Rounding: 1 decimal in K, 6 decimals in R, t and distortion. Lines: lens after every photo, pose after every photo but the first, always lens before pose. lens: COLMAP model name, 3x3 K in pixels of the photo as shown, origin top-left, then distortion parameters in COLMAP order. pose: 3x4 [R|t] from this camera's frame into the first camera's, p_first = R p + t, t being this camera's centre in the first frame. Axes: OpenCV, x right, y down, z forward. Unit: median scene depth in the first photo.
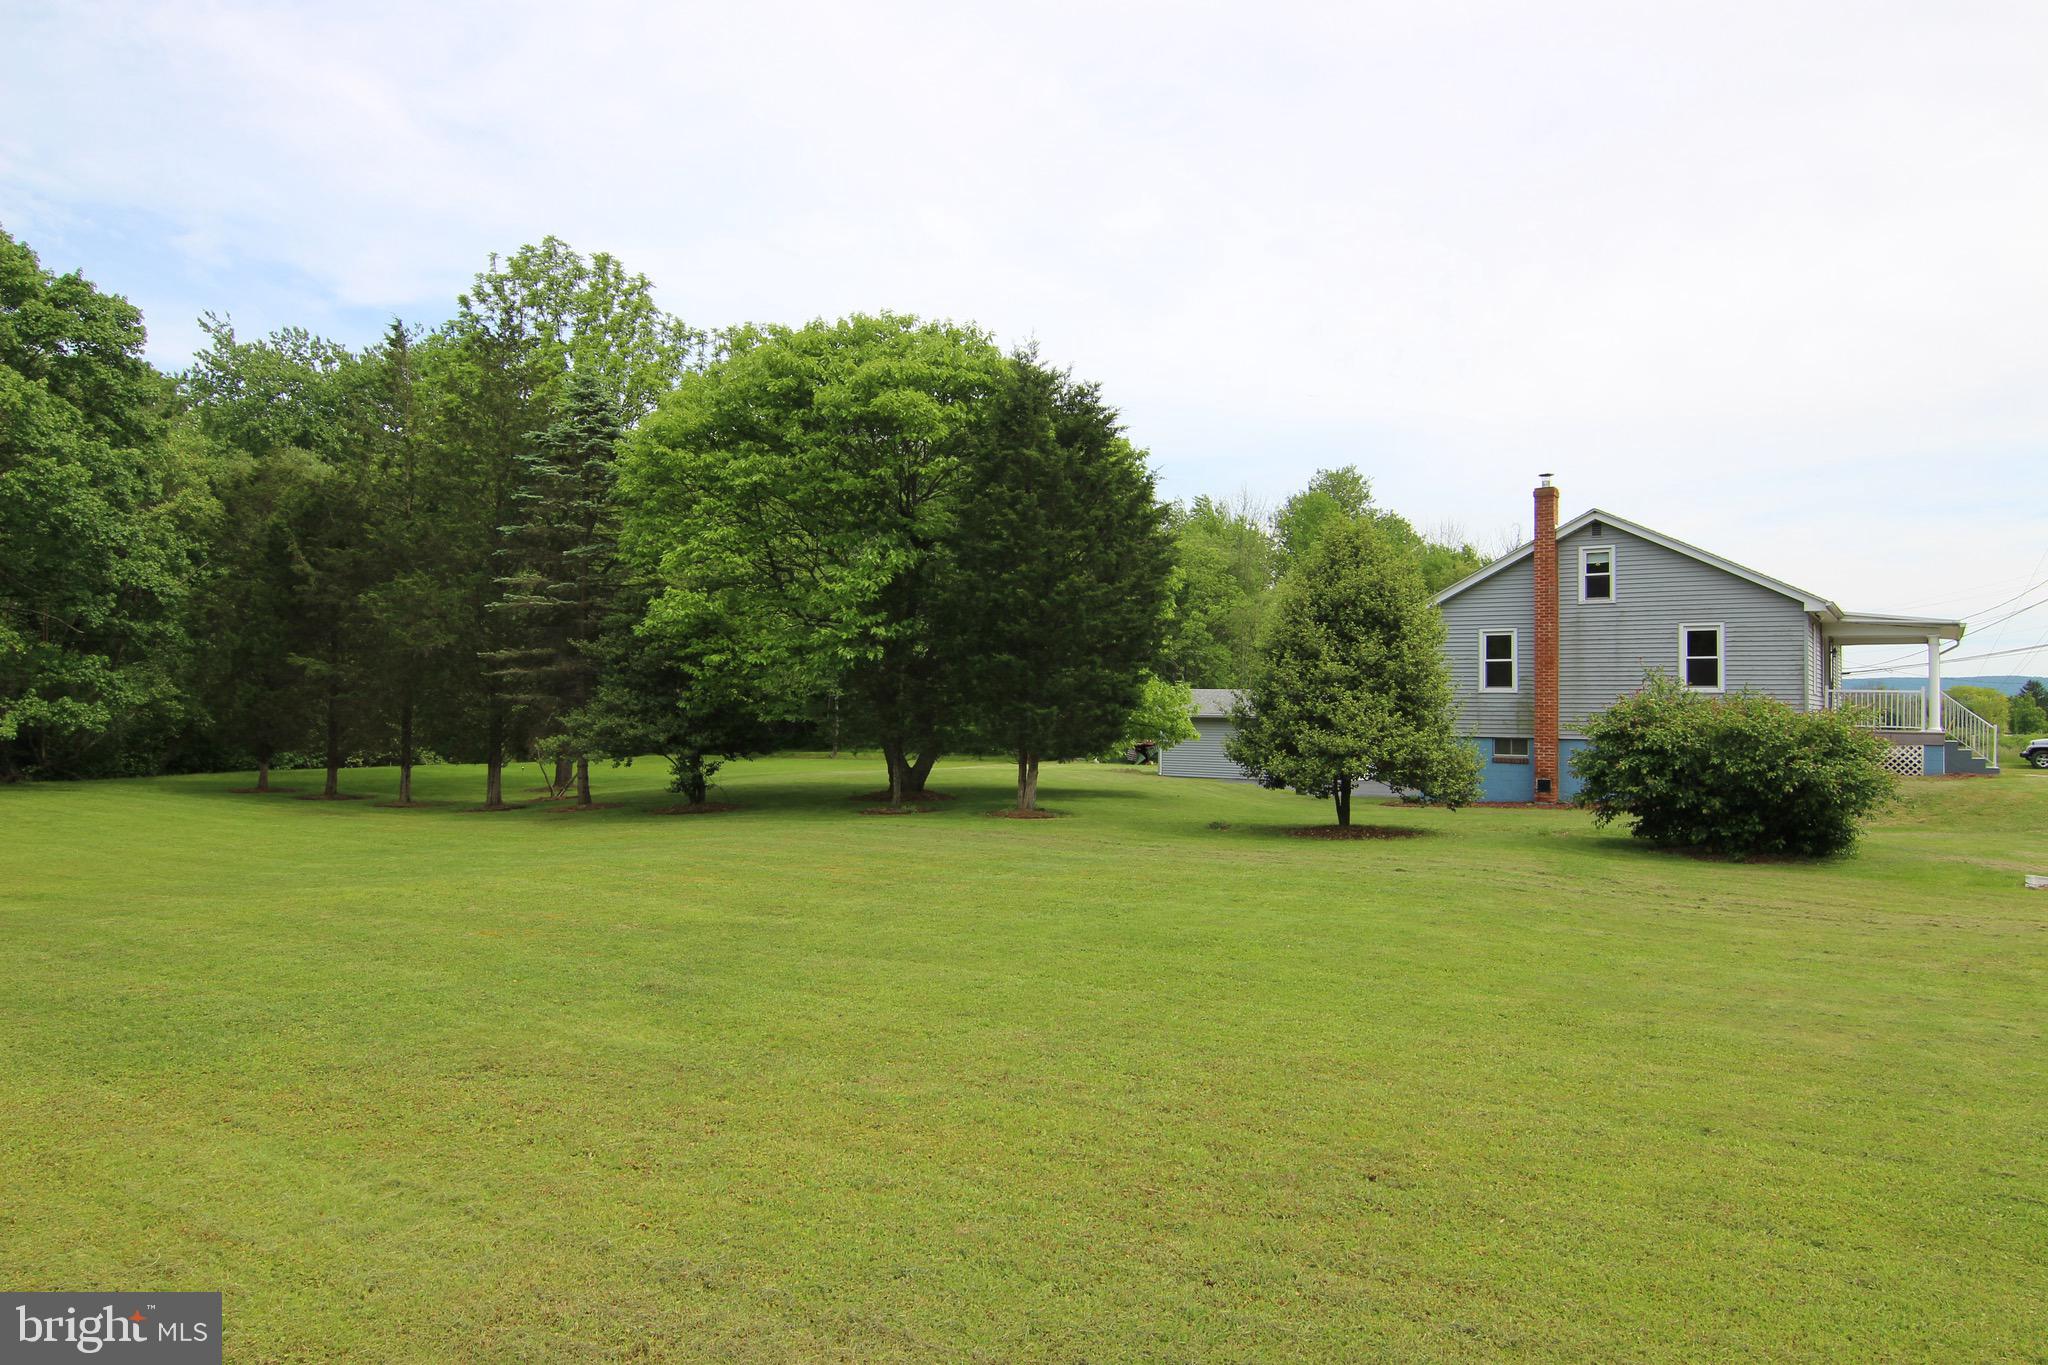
lens RADIAL K [[1289.2, 0, 1018.2], [0, 1289.2, 678.4], [0, 0, 1]] dist [0.007542, -0.023872]
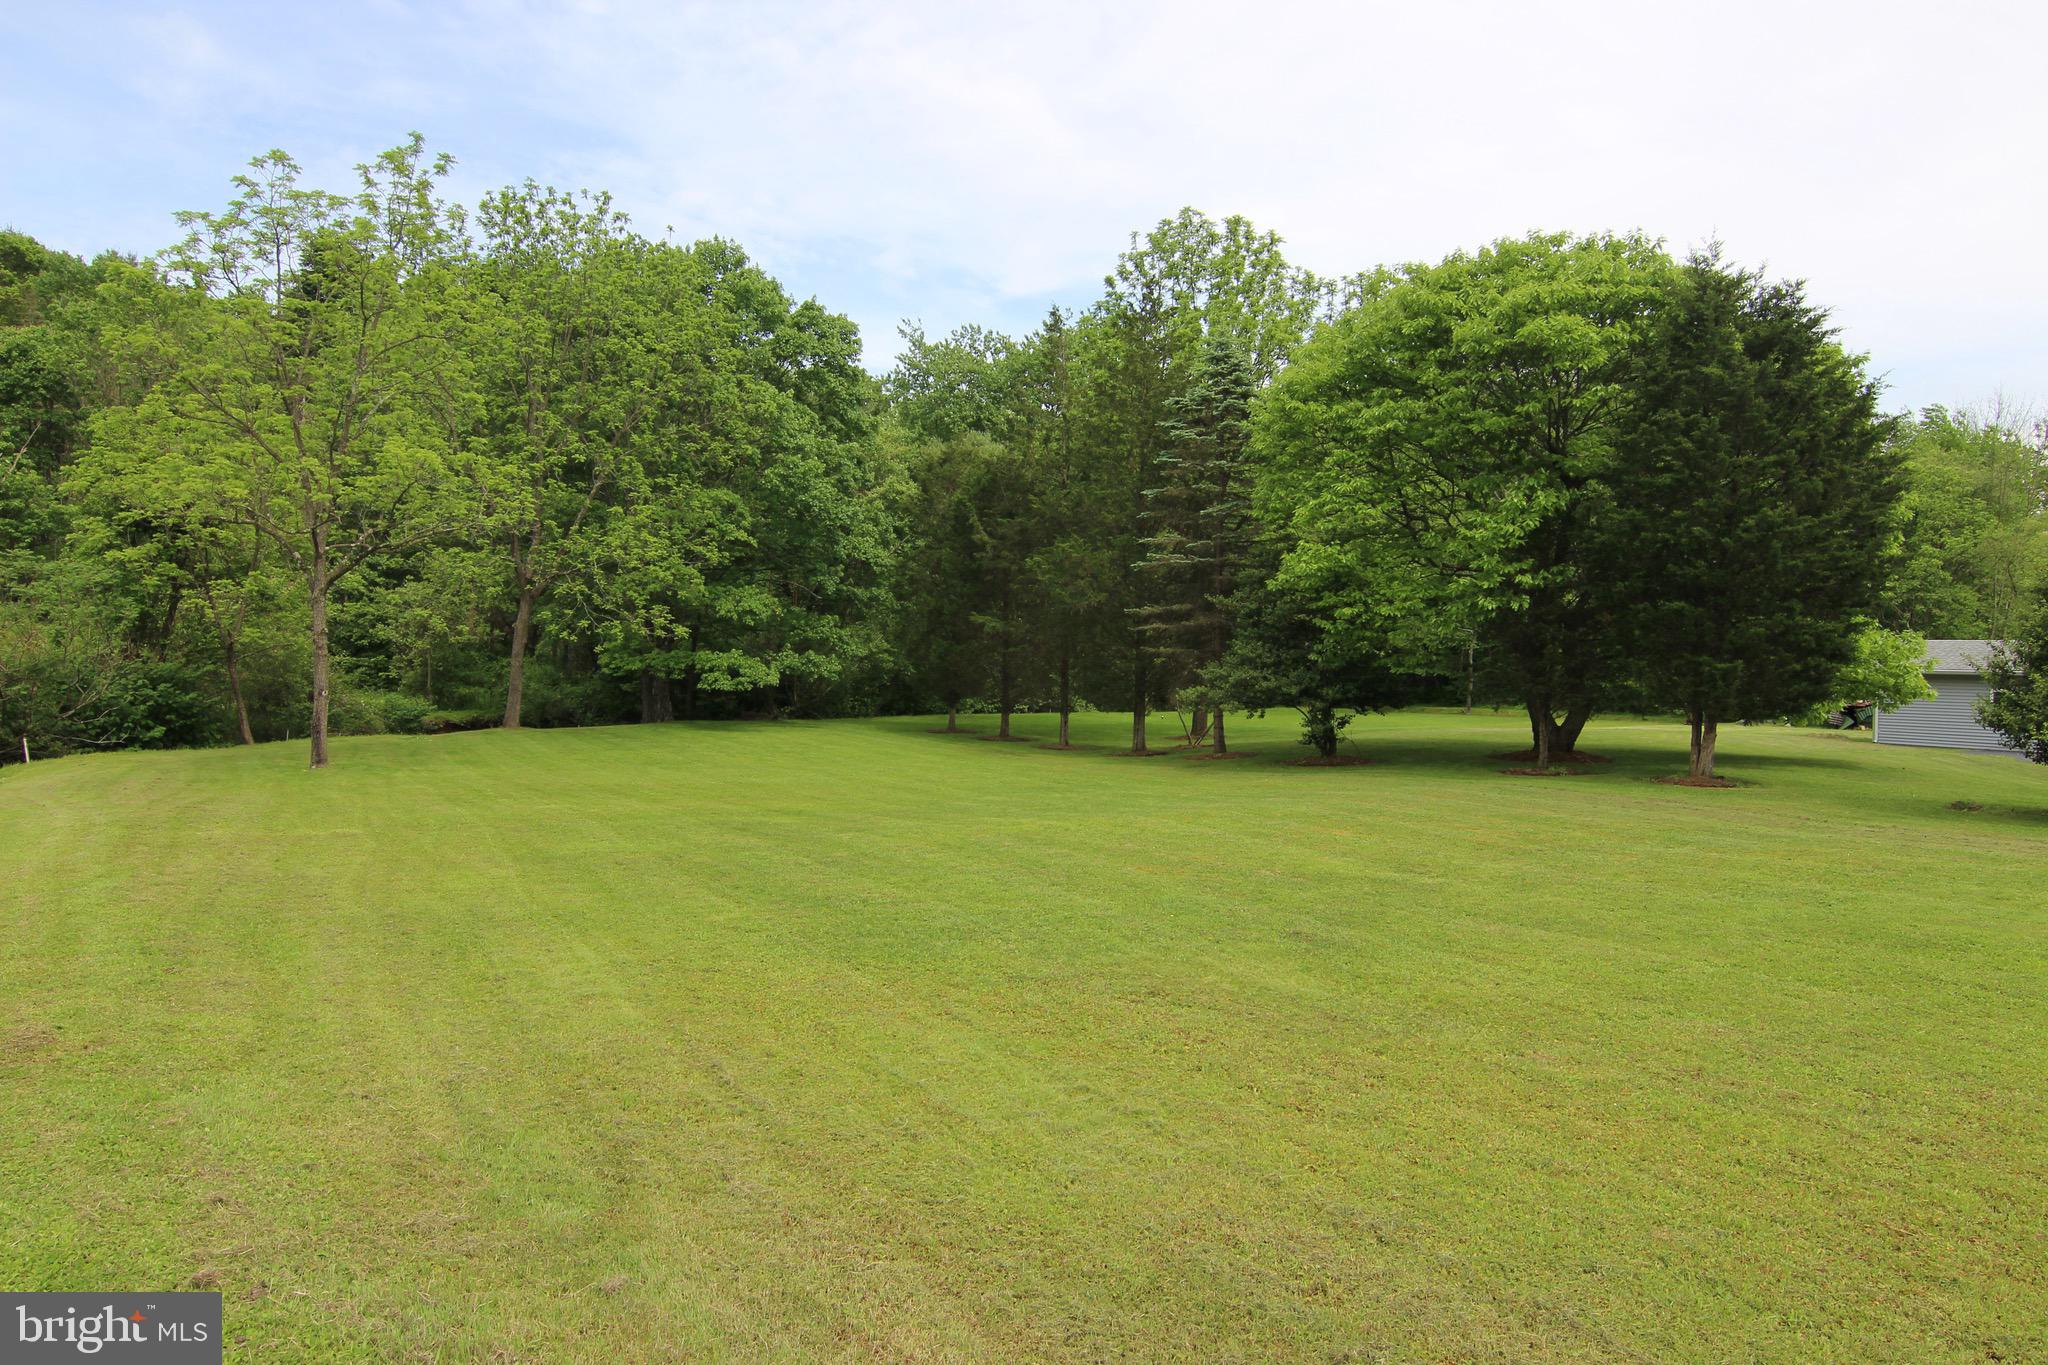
lens RADIAL K [[1289.2, 0, 1018.2], [0, 1289.2, 678.4], [0, 0, 1]] dist [0.007542, -0.023872]
pose [[0.889210, 0.008506, -0.457419, -0.005387], [0.008056, 0.999381, 0.034243, 0.000186], [0.457427, -0.034134, 0.888592, 0.000131]]
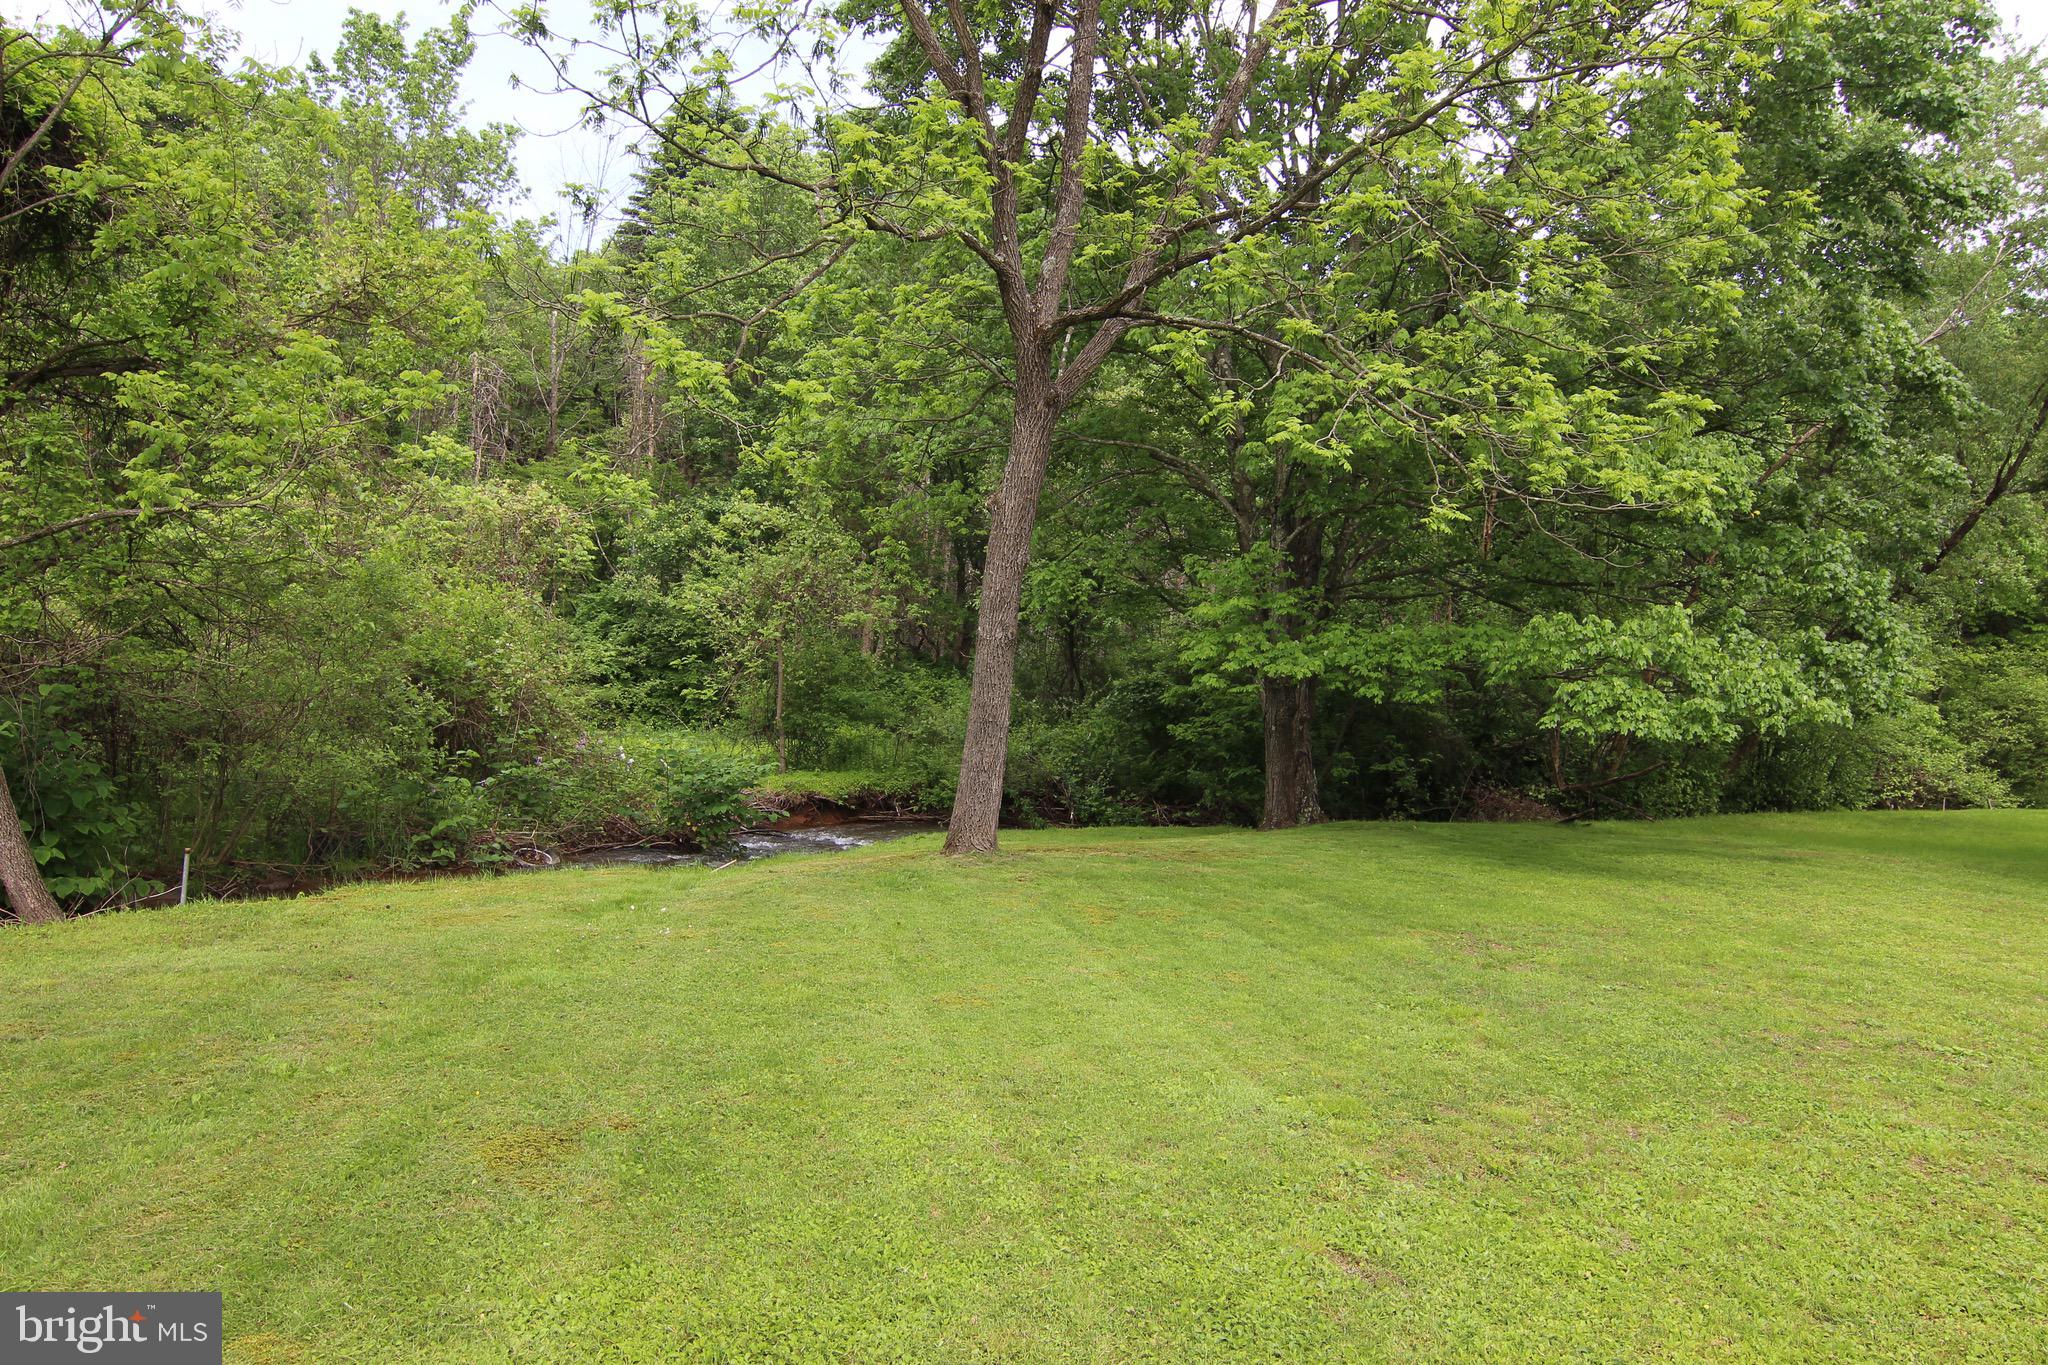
lens RADIAL K [[1343.7, 0, 1024.0], [0, 1343.7, 682.5], [0, 0, 1]] dist [-0.003954, -0.001927]
pose [[0.718961, -0.001006, -0.695050, -0.808014], [-0.004085, 0.999976, -0.005673, 0.045102], [0.695039, 0.006918, 0.718939, 0.684567]]
